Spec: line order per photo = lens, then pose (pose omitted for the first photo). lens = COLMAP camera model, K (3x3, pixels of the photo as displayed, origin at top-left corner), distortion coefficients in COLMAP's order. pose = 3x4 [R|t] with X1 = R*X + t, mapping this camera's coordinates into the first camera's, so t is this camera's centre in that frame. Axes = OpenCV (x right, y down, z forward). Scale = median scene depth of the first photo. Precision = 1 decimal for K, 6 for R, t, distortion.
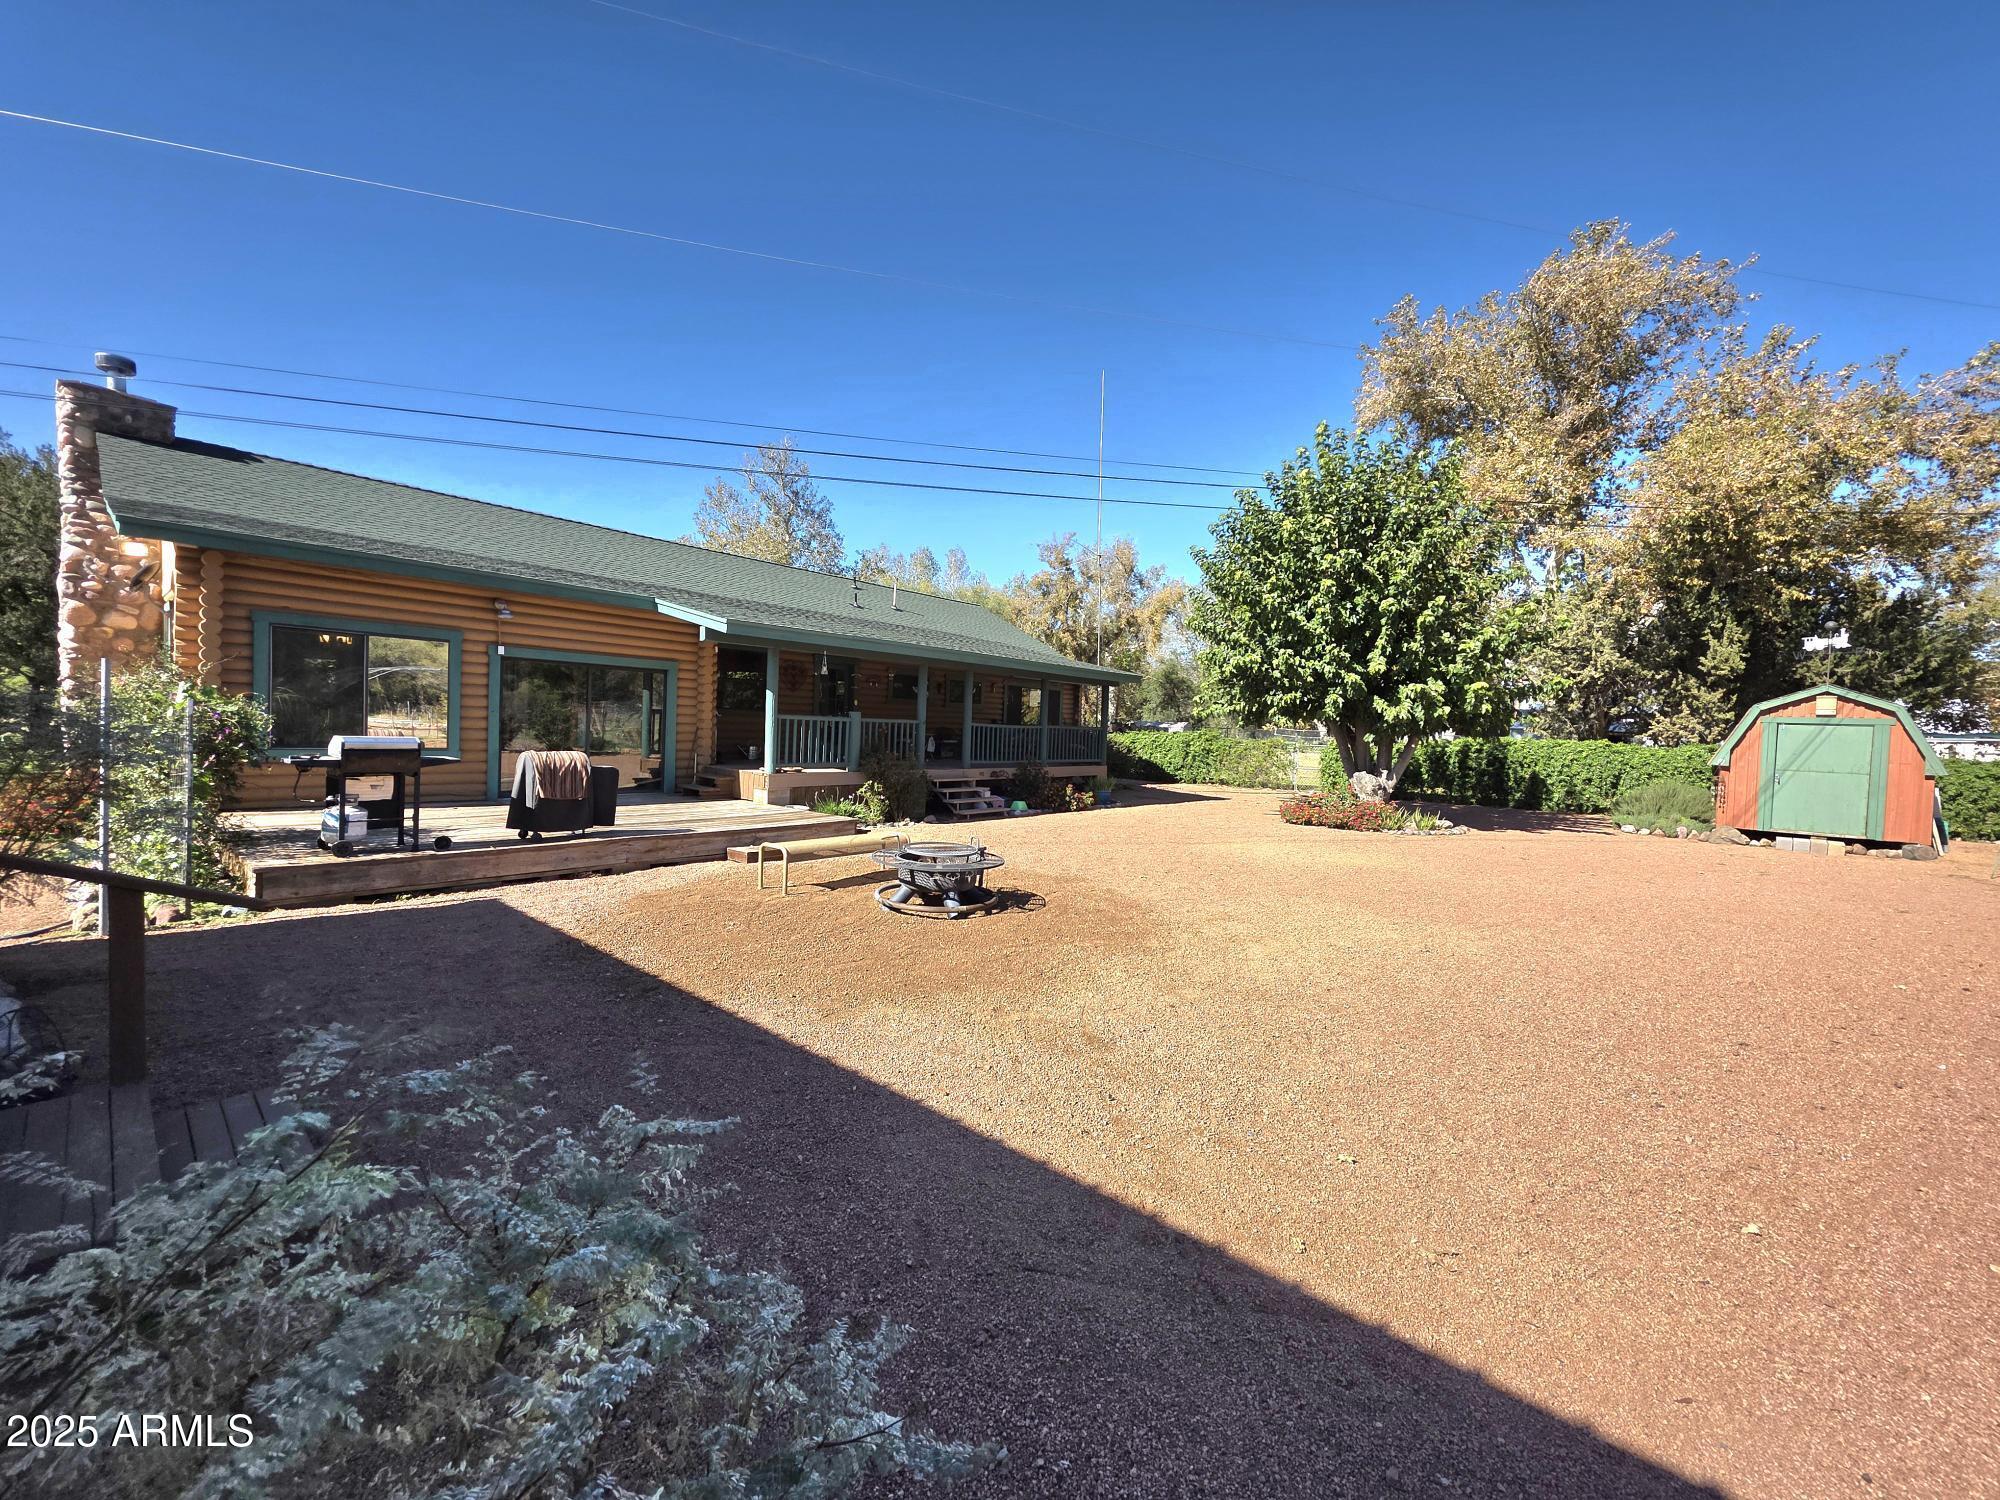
lens RADIAL K [[786.5, 0, 1017.4], [0, 786.5, 762.2], [0, 0, 1]] dist [0.002264, -0.000277]
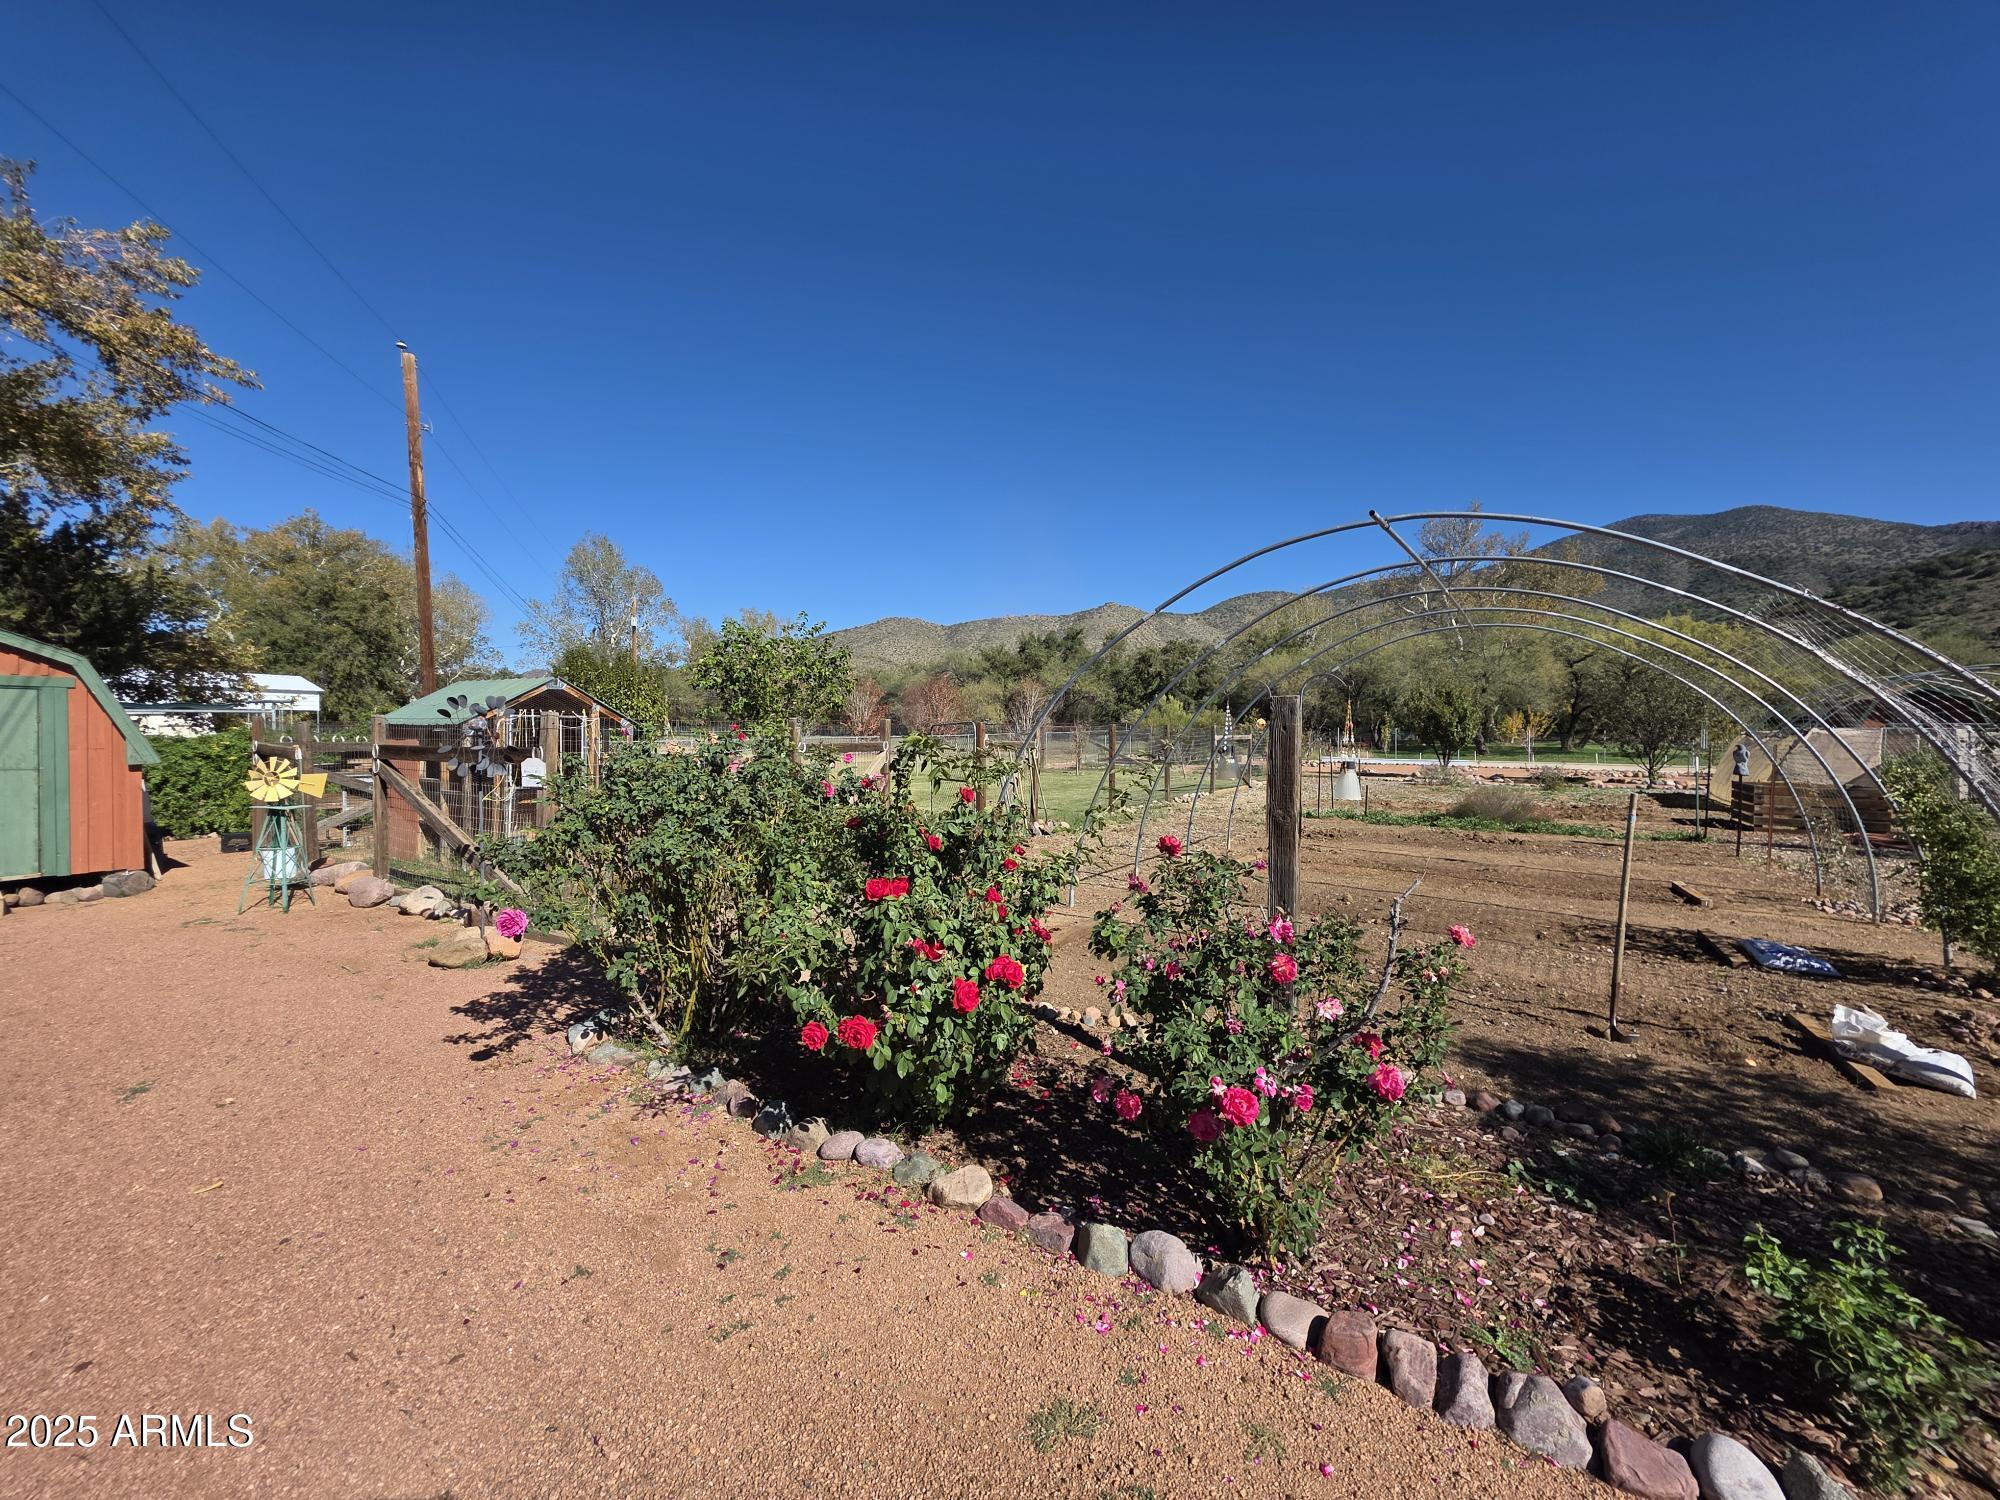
lens RADIAL K [[786.5, 0, 1017.4], [0, 786.5, 762.2], [0, 0, 1]] dist [0.002264, -0.000277]
pose [[-0.142854, -0.055406, 0.988192, 0.298594], [0.018595, 0.998105, 0.058650, -0.008372], [-0.989569, 0.026754, -0.141553, 0.271382]]
